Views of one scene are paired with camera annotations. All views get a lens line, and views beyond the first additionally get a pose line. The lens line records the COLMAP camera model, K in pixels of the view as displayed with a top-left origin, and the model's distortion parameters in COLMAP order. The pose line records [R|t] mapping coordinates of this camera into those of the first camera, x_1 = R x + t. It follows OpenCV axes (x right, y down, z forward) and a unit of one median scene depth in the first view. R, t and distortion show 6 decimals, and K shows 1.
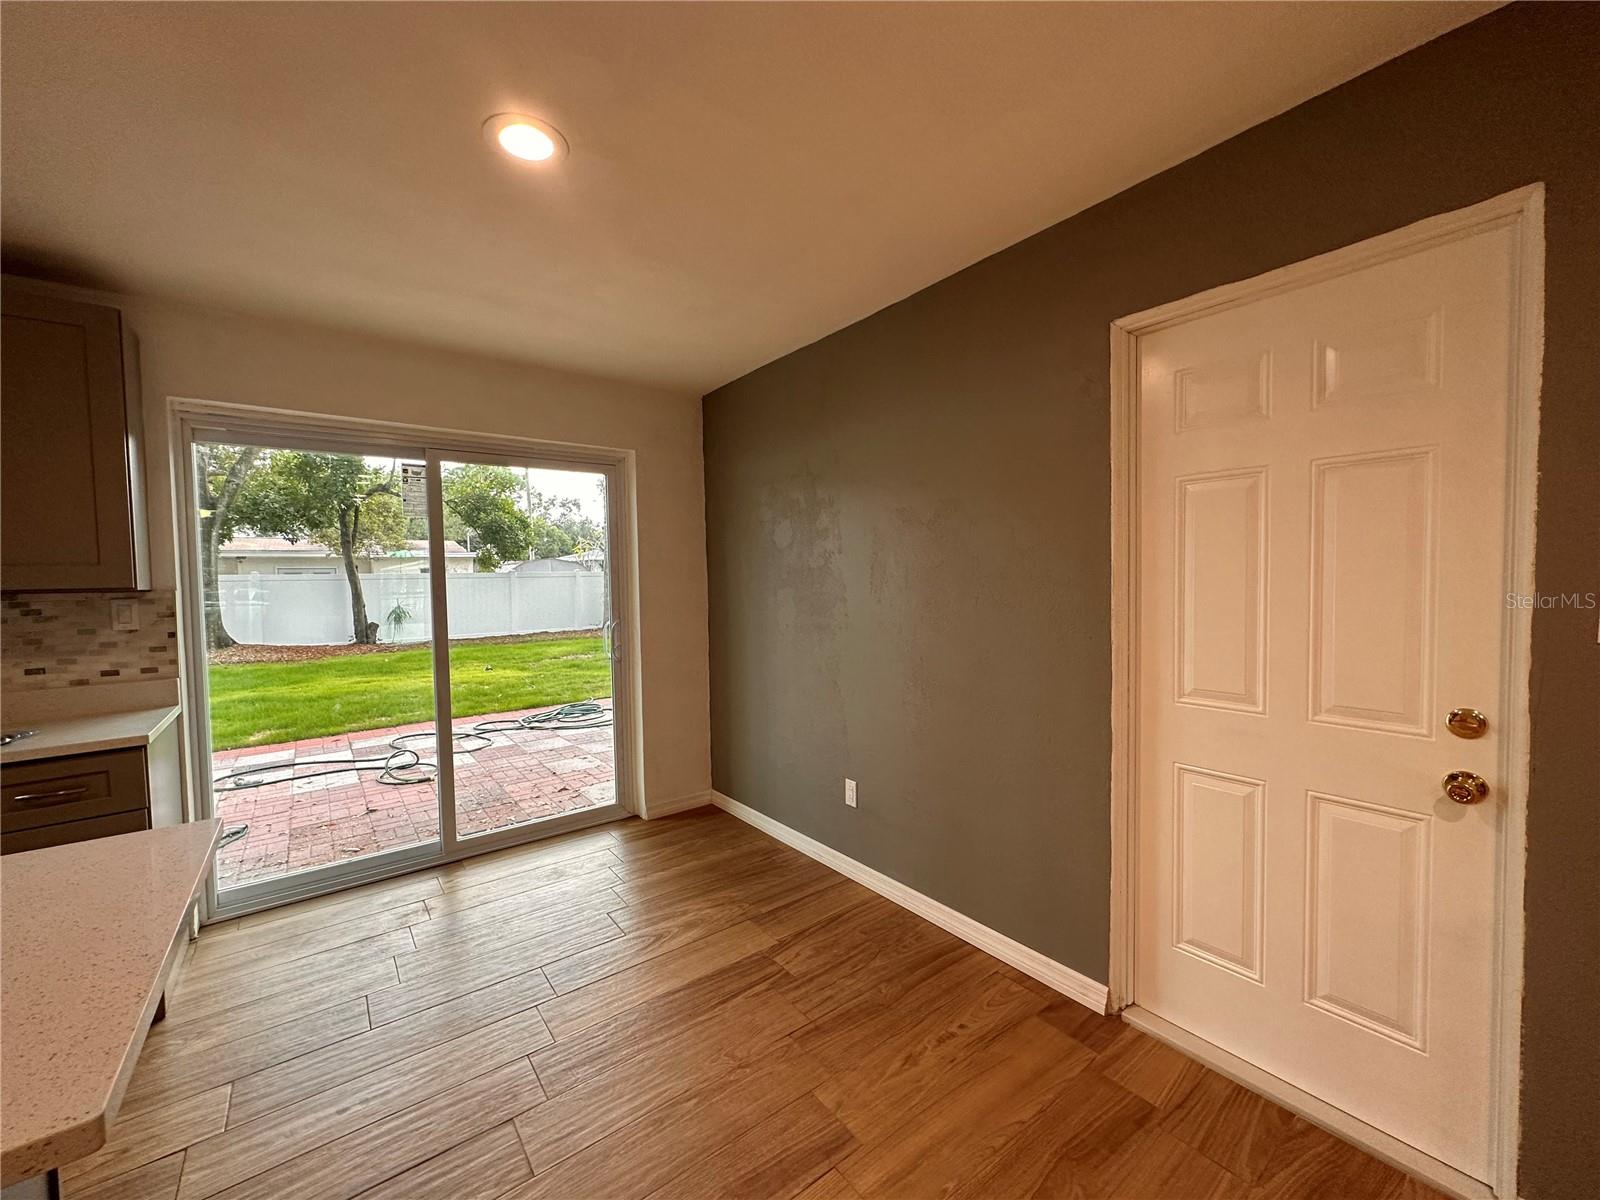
lens RADIAL K [[636.2, 0, 796.4], [0, 636.2, 601.4], [0, 0, 1]] dist [-0.004485, 0.001218]
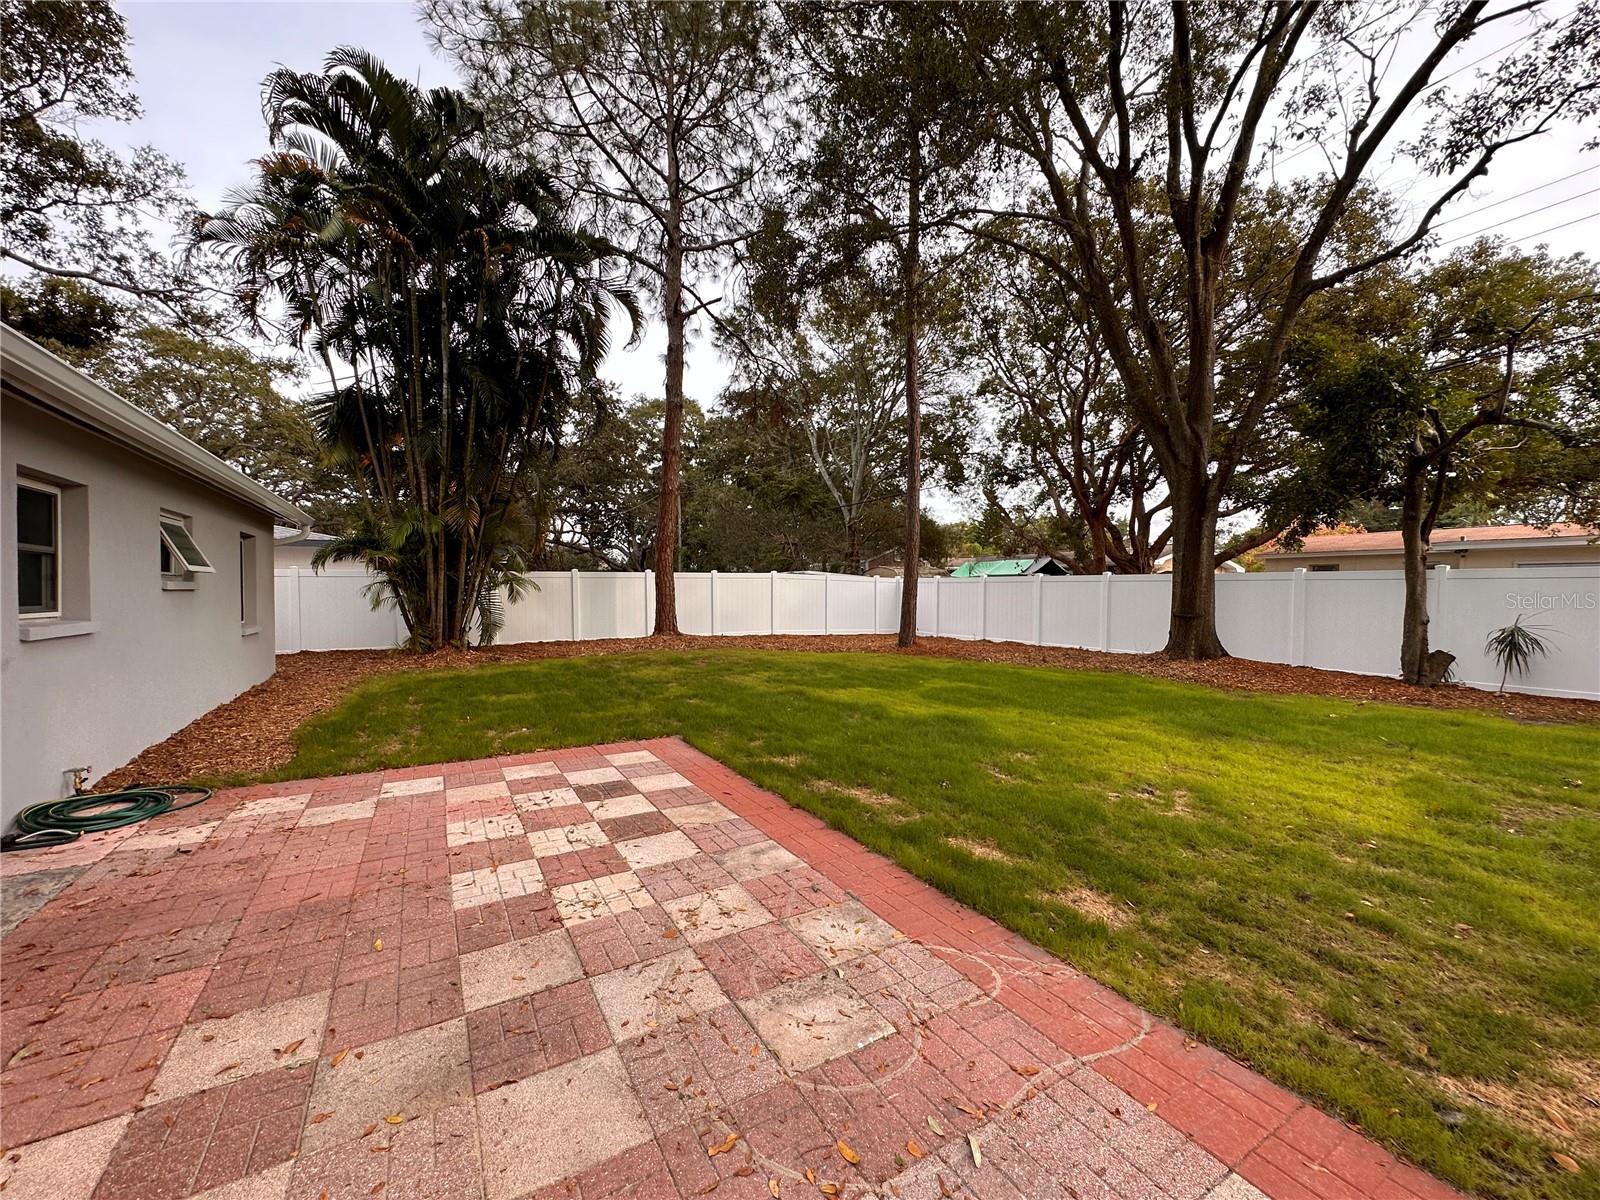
lens RADIAL K [[636.2, 0, 800.4], [0, 636.2, 601.4], [0, 0, 1]] dist [-0.004485, 0.001218]
pose [[-0.129935, 0.038661, -0.990768, -0.020488], [-0.037436, 0.998336, 0.043866, -0.082744], [0.990815, 0.042790, -0.128272, 2.374398]]
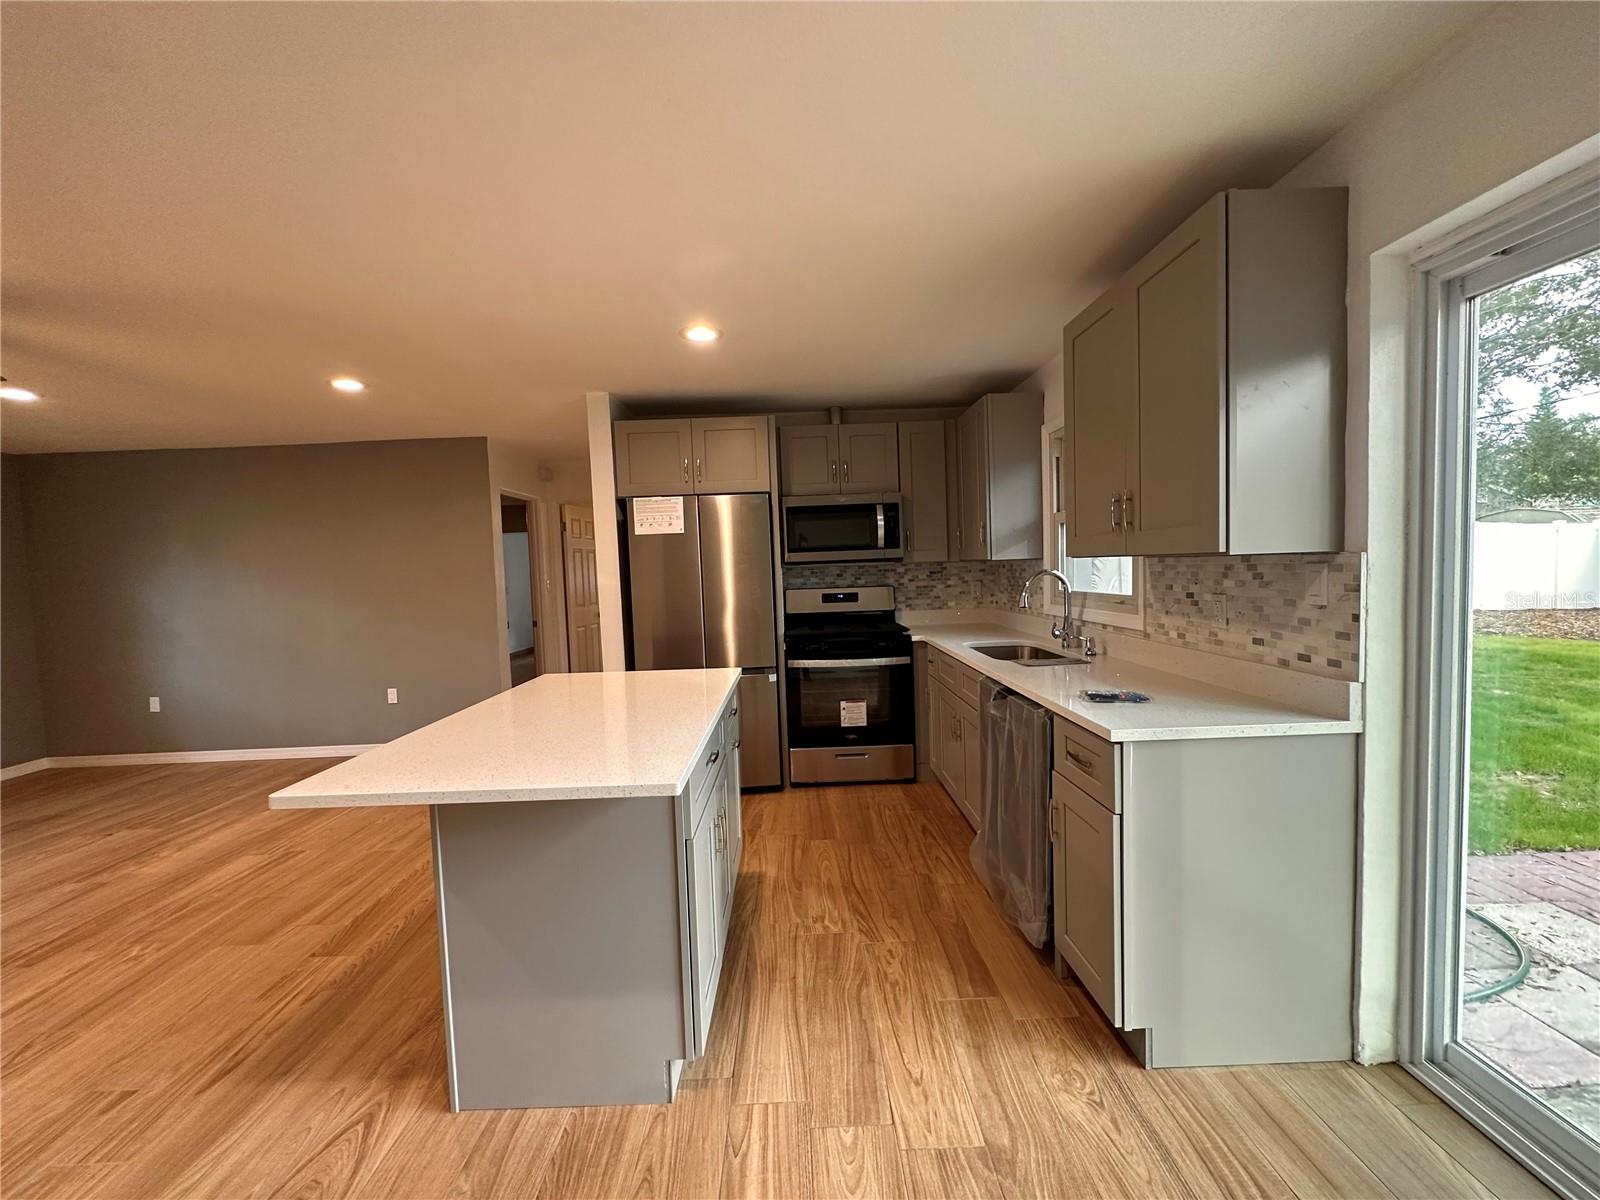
lens RADIAL K [[636.2, 0, 800.6], [0, 636.2, 598.7], [0, 0, 1]] dist [-0.004485, 0.001218]
pose [[-0.596717, 0.081008, -0.798353, -0.070124], [0.014277, 0.995806, 0.090372, -0.029570], [0.802325, 0.042528, -0.595371, 0.730469]]
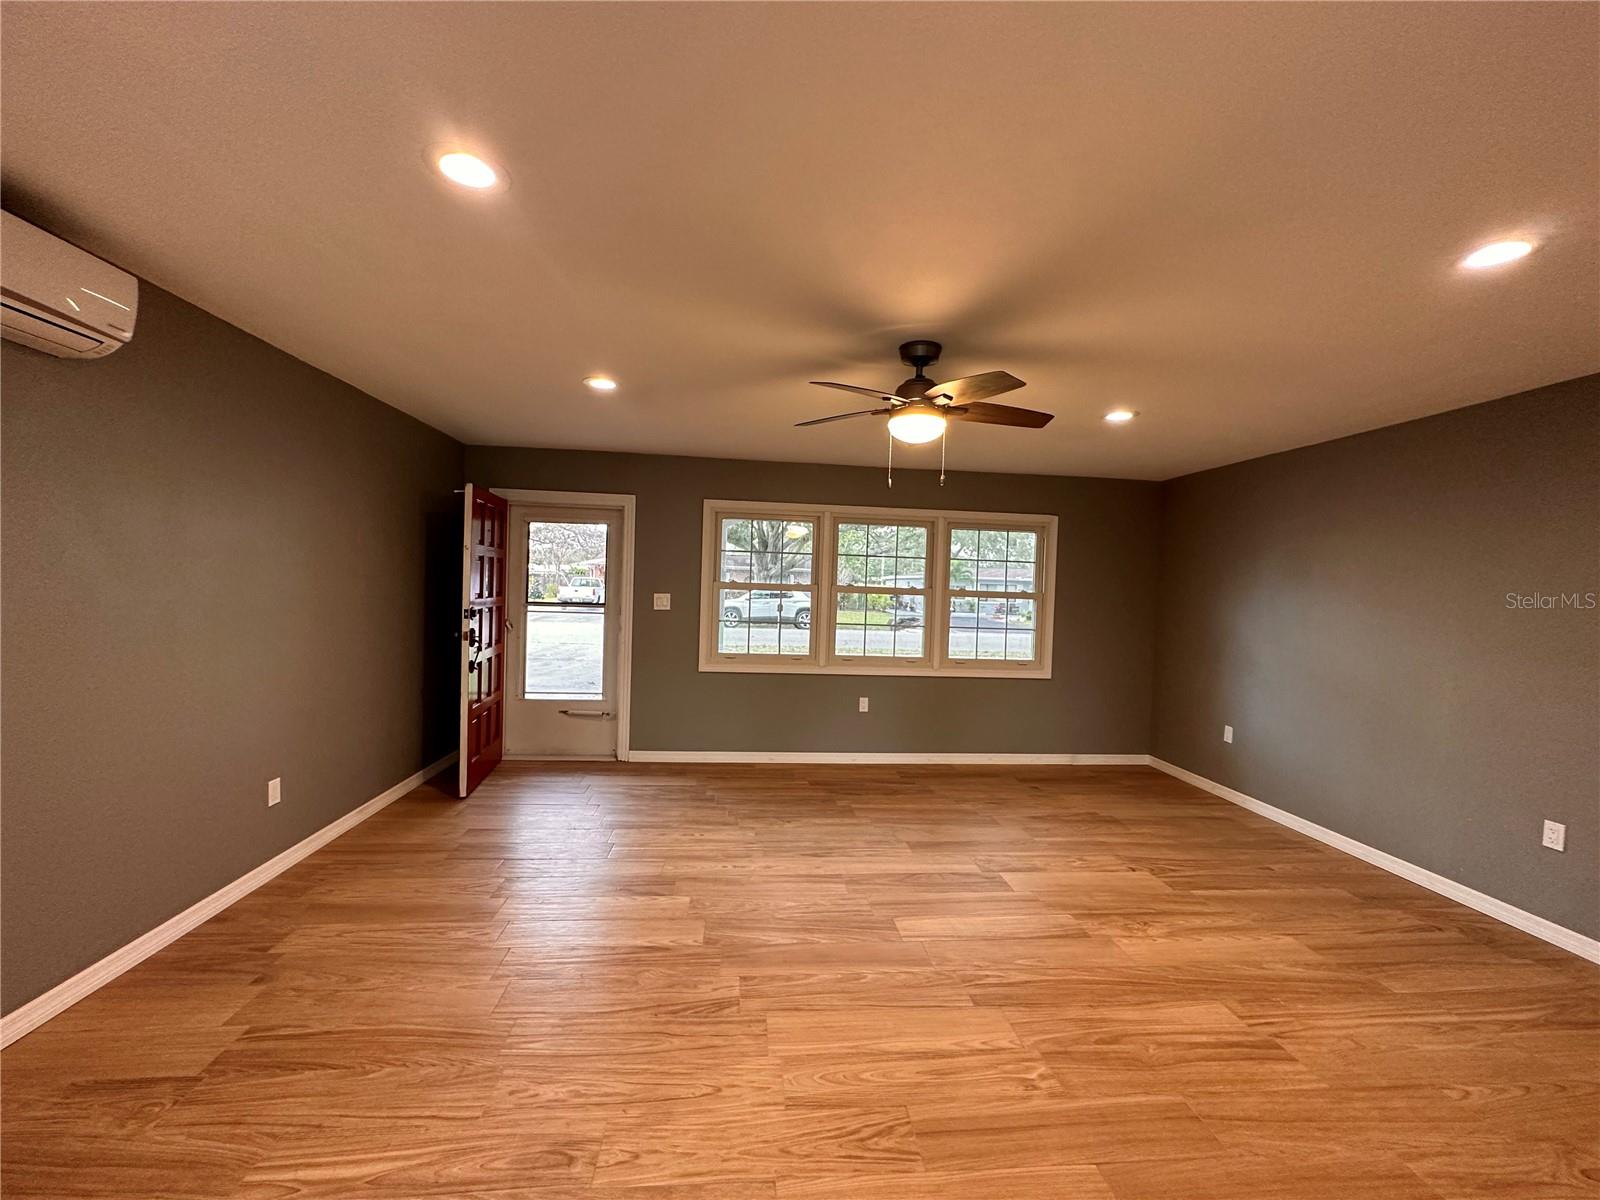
lens RADIAL K [[636.2, 0, 795.2], [0, 636.2, 596.5], [0, 0, 1]] dist [-0.004485, 0.001218]
pose [[-0.842361, -0.019741, 0.538553, -0.297909], [0.003879, 0.999081, 0.042690, -0.030096], [-0.538900, 0.038049, -0.841510, 0.252163]]
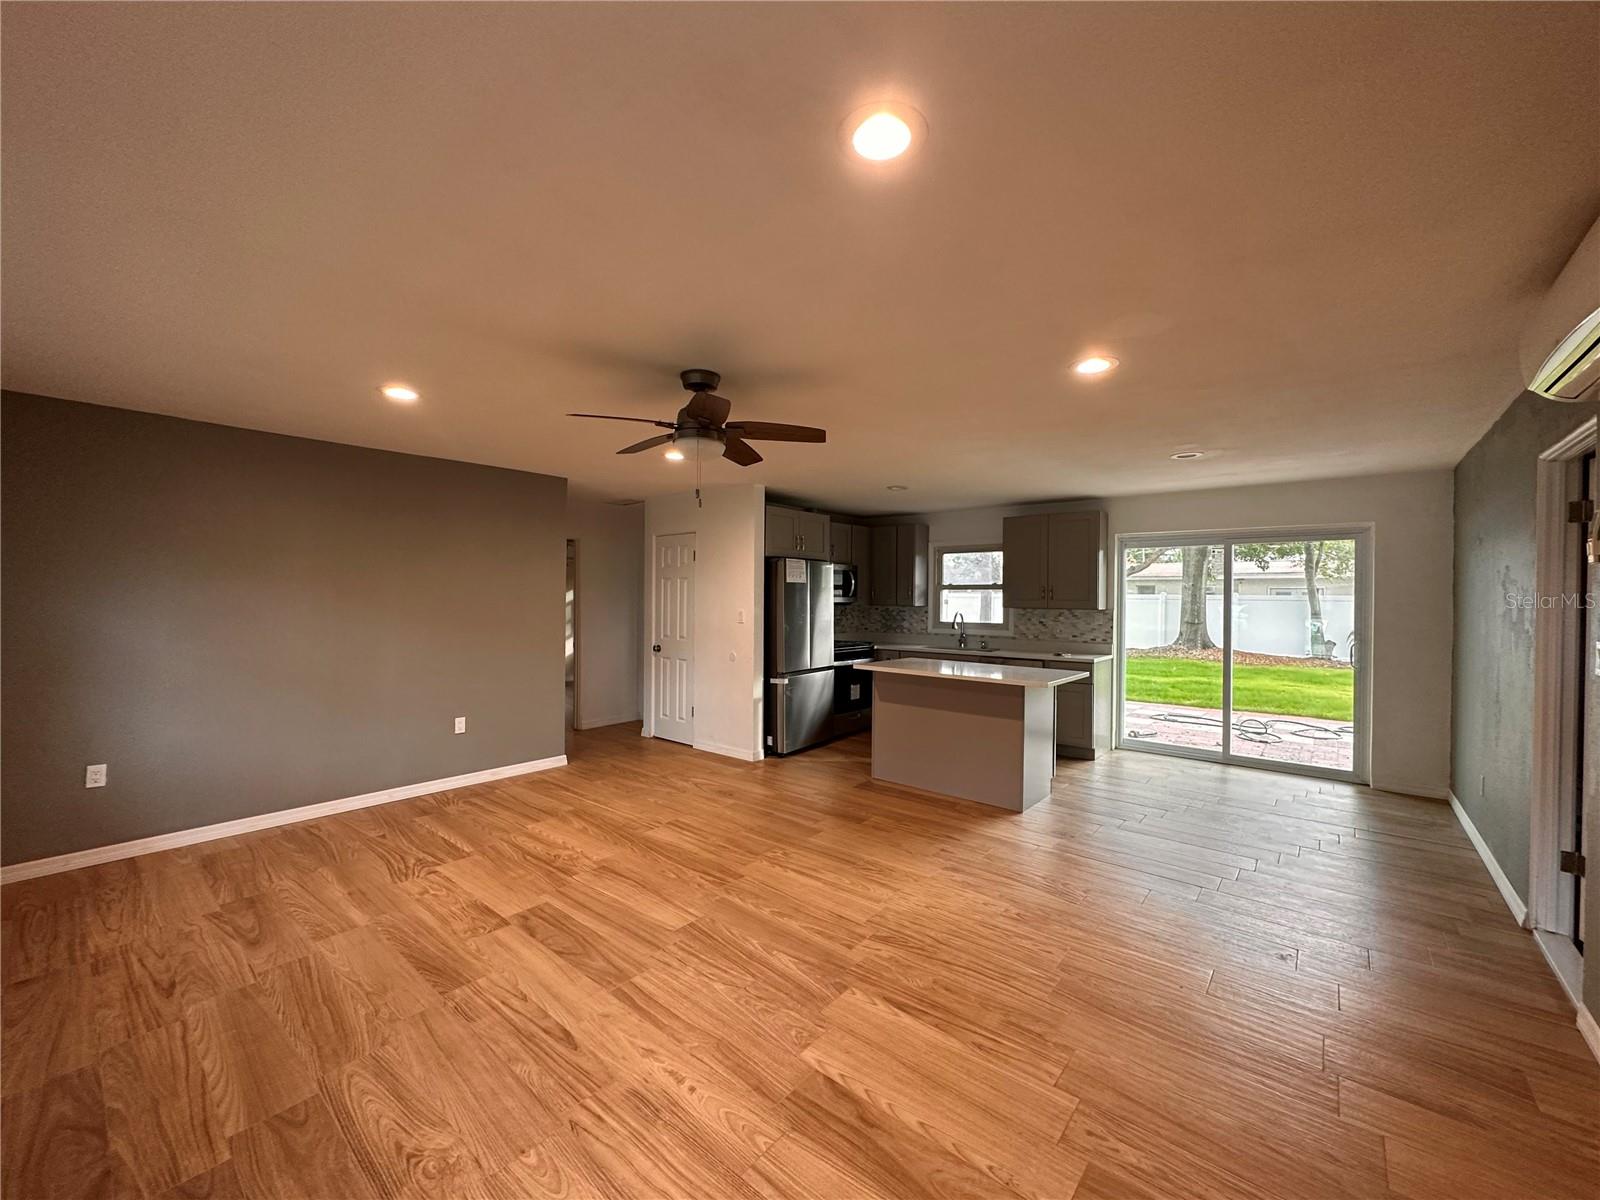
lens RADIAL K [[636.2, 0, 802.0], [0, 636.2, 600.5], [0, 0, 1]] dist [-0.004485, 0.001218]
pose [[0.217556, 0.025158, -0.975724, 0.975658], [-0.051914, 0.998551, 0.014171, -0.020000], [0.974666, 0.047571, 0.218547, -0.615202]]
